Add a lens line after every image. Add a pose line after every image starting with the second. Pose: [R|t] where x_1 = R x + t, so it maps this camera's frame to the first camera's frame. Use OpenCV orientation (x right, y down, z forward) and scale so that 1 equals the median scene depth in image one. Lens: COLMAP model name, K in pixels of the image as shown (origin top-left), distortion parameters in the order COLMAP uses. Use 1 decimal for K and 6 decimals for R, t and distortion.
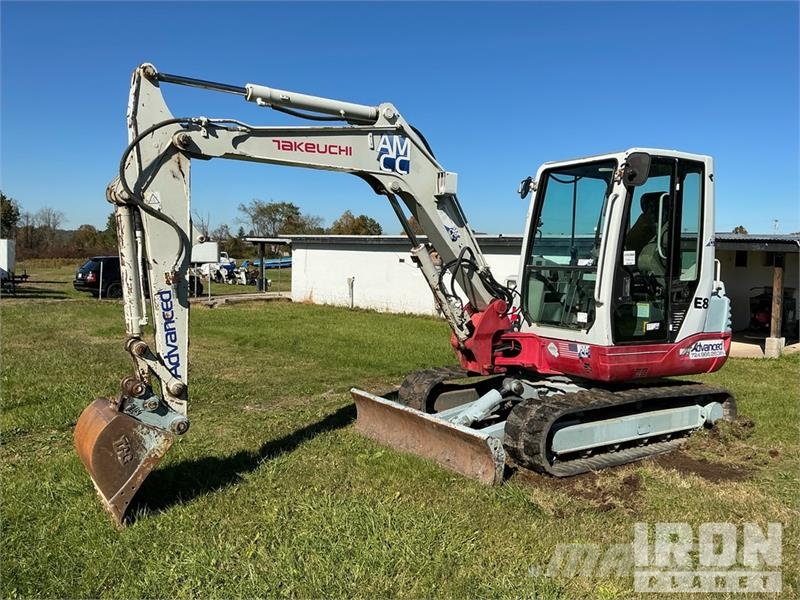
lens RADIAL K [[670.3, 0, 400.3], [0, 670.3, 294.6], [0, 0, 1]] dist [0.127530, -0.258523]
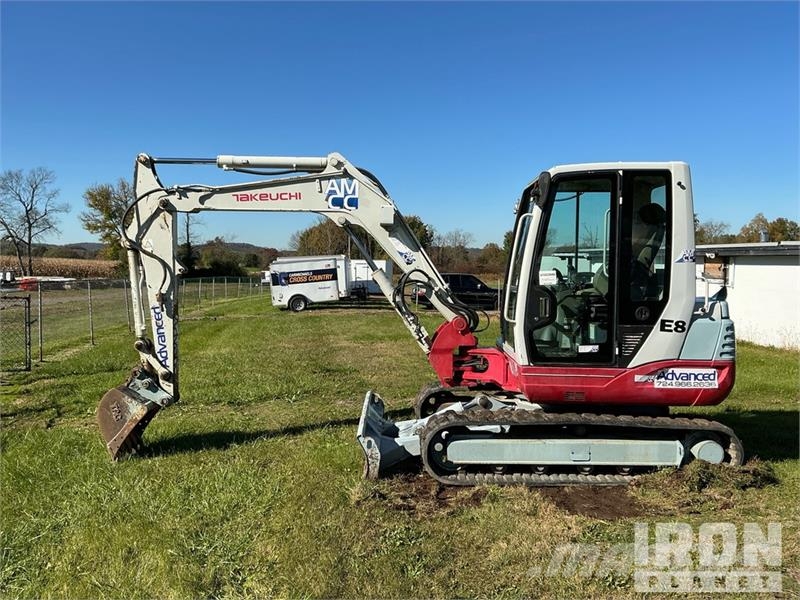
lens RADIAL K [[670.3, 0, 400.3], [0, 670.3, 294.6], [0, 0, 1]] dist [0.127530, -0.258523]
pose [[0.832188, 0.001544, -0.554491, 0.750112], [-0.011965, 0.999813, -0.015174, -0.012944], [0.554364, 0.019262, 0.832051, 0.066490]]
